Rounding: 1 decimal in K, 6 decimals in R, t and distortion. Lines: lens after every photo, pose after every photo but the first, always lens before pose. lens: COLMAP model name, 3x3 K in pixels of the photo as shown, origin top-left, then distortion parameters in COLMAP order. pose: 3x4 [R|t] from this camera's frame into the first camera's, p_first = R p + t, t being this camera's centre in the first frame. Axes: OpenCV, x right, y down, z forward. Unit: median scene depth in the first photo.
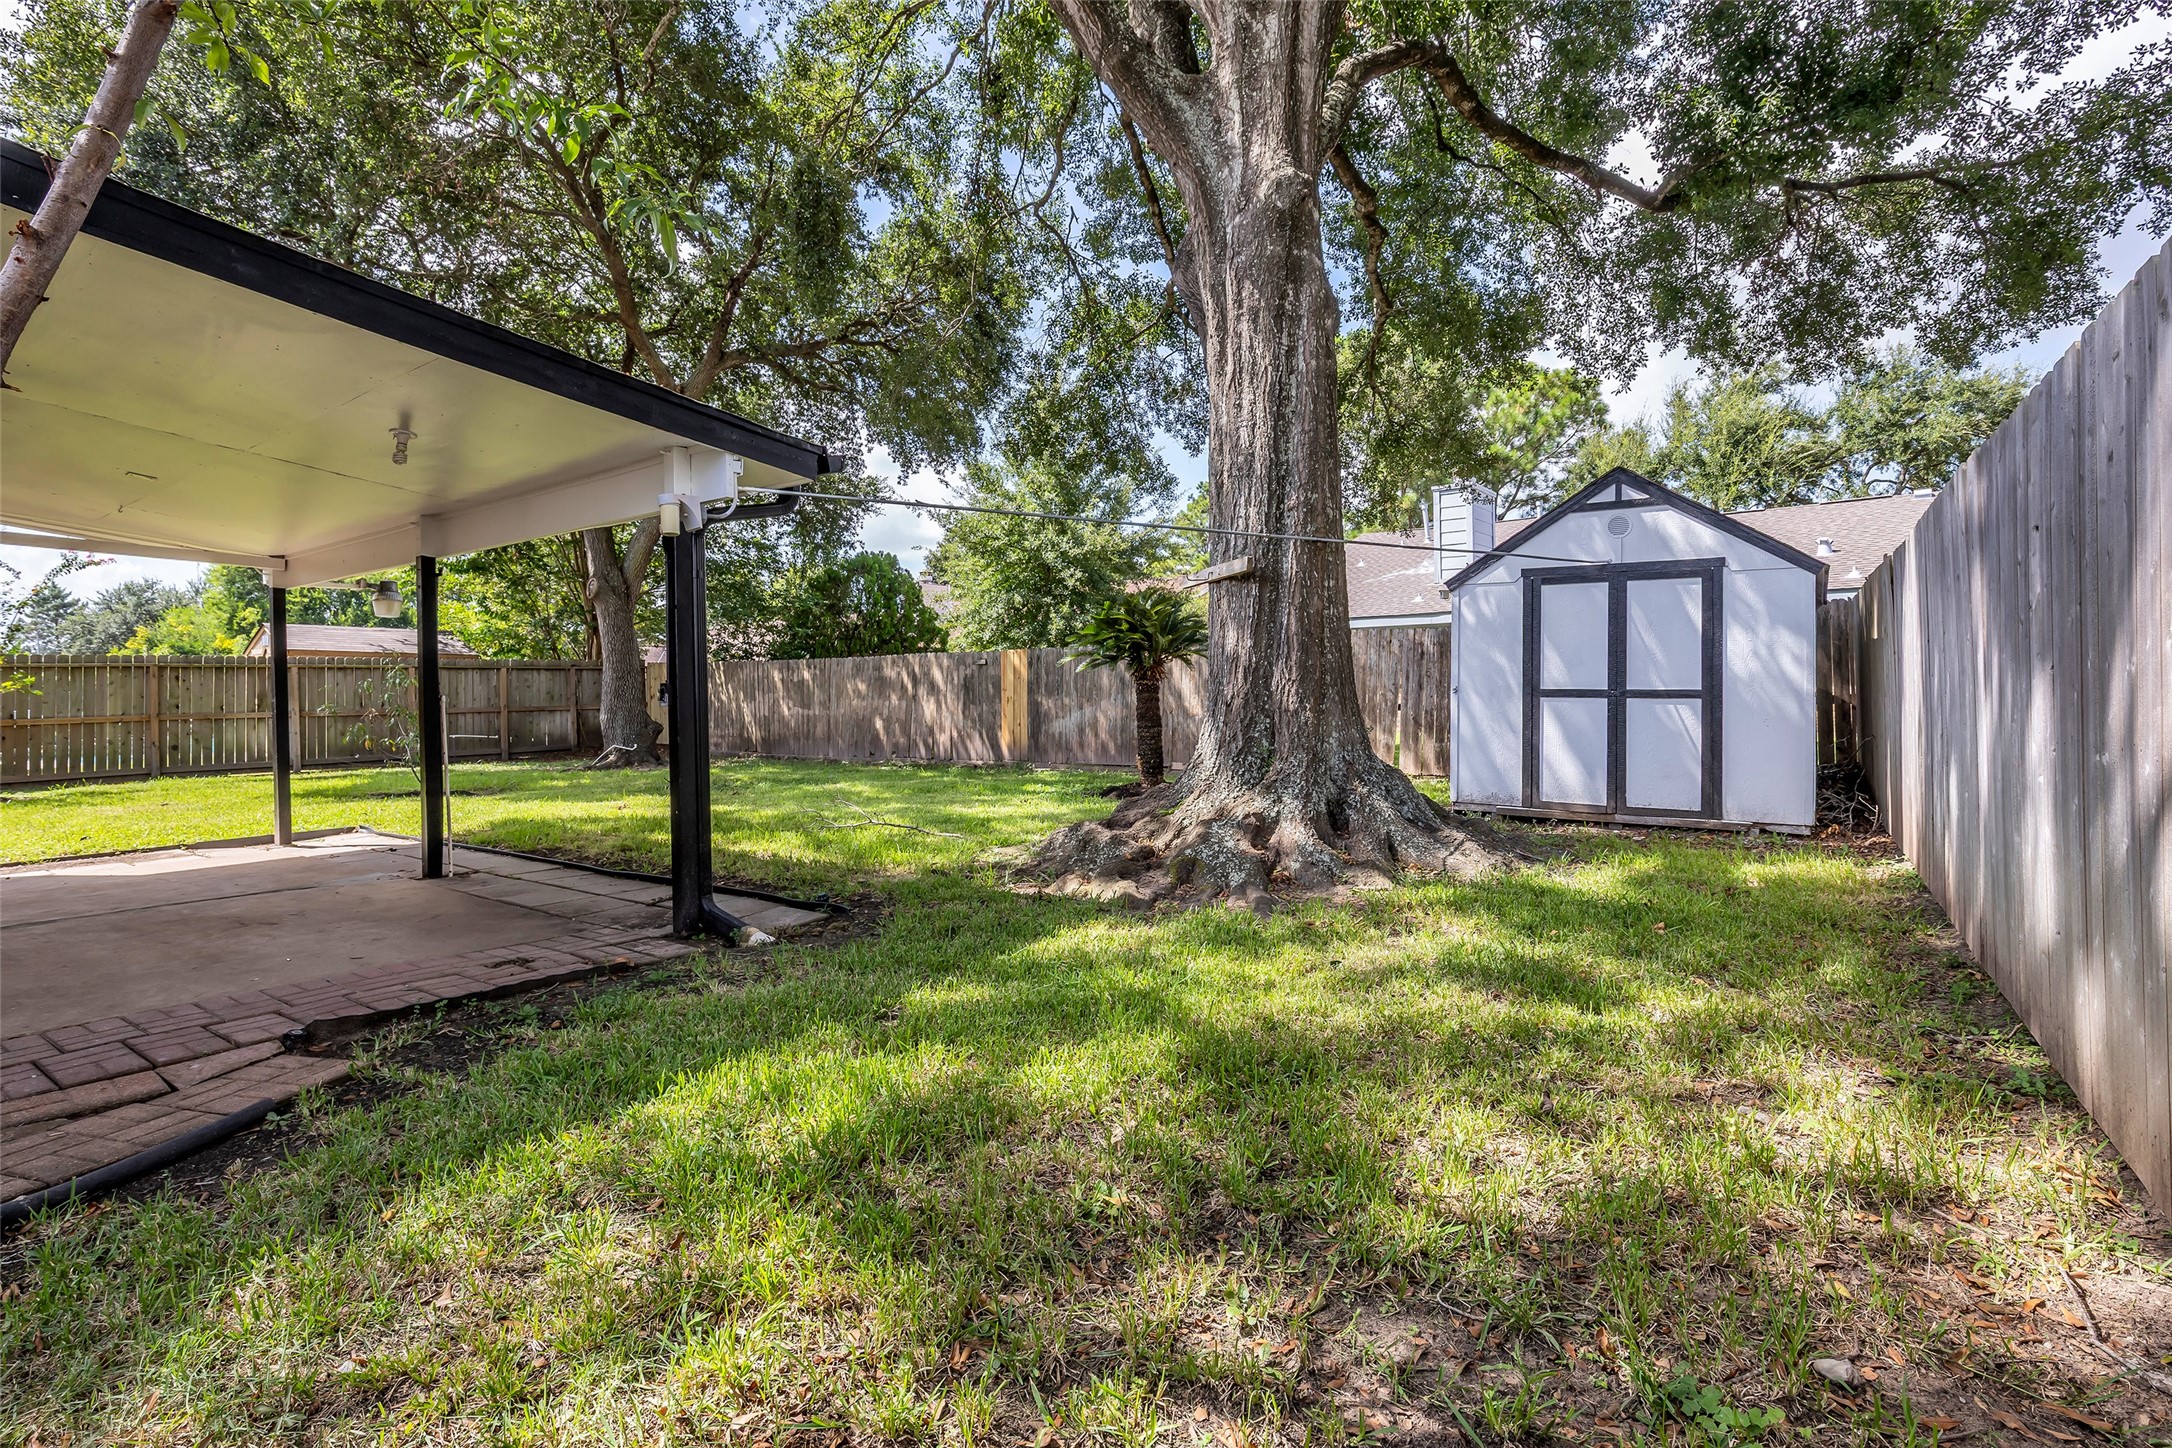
lens RADIAL K [[1010.8, 0, 1079.1], [0, 1010.8, 676.5], [0, 0, 1]] dist [-0.001145, -0.000136]
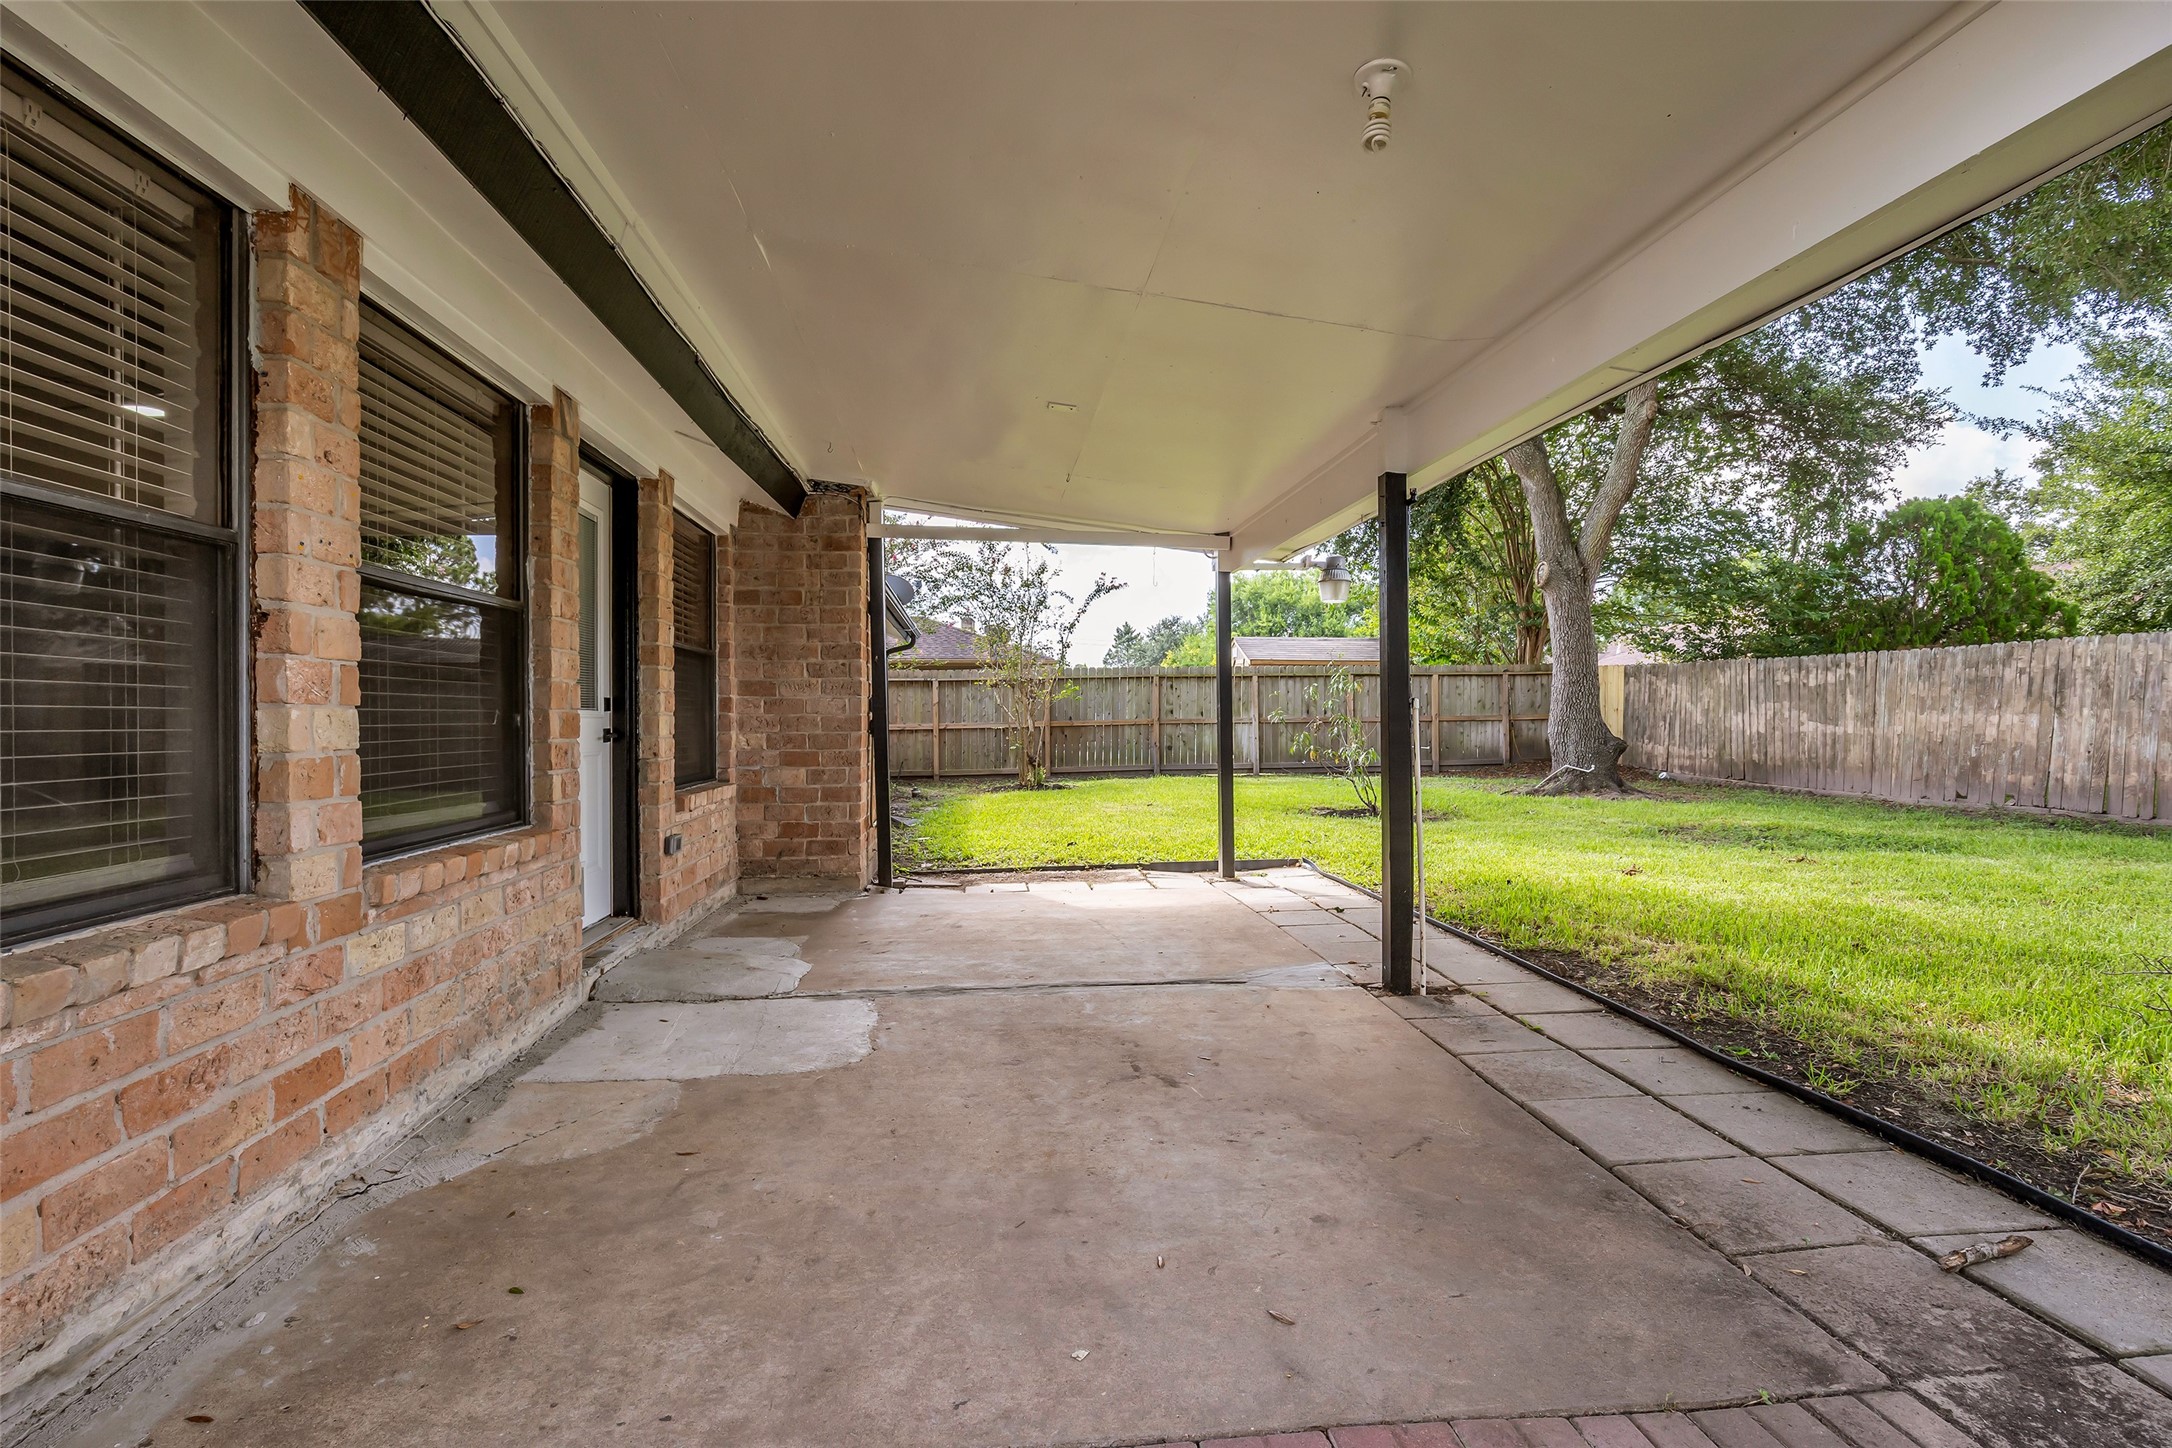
lens RADIAL K [[994.7, 0, 1086.5], [0, 994.7, 721.9], [0, 0, 1]] dist [-0.013982, 0.000357]
pose [[0.668019, 0.017644, -0.743935, -0.096240], [0.007798, 0.999498, 0.030708, 0.004662], [0.744104, -0.026315, 0.667546, 0.138993]]
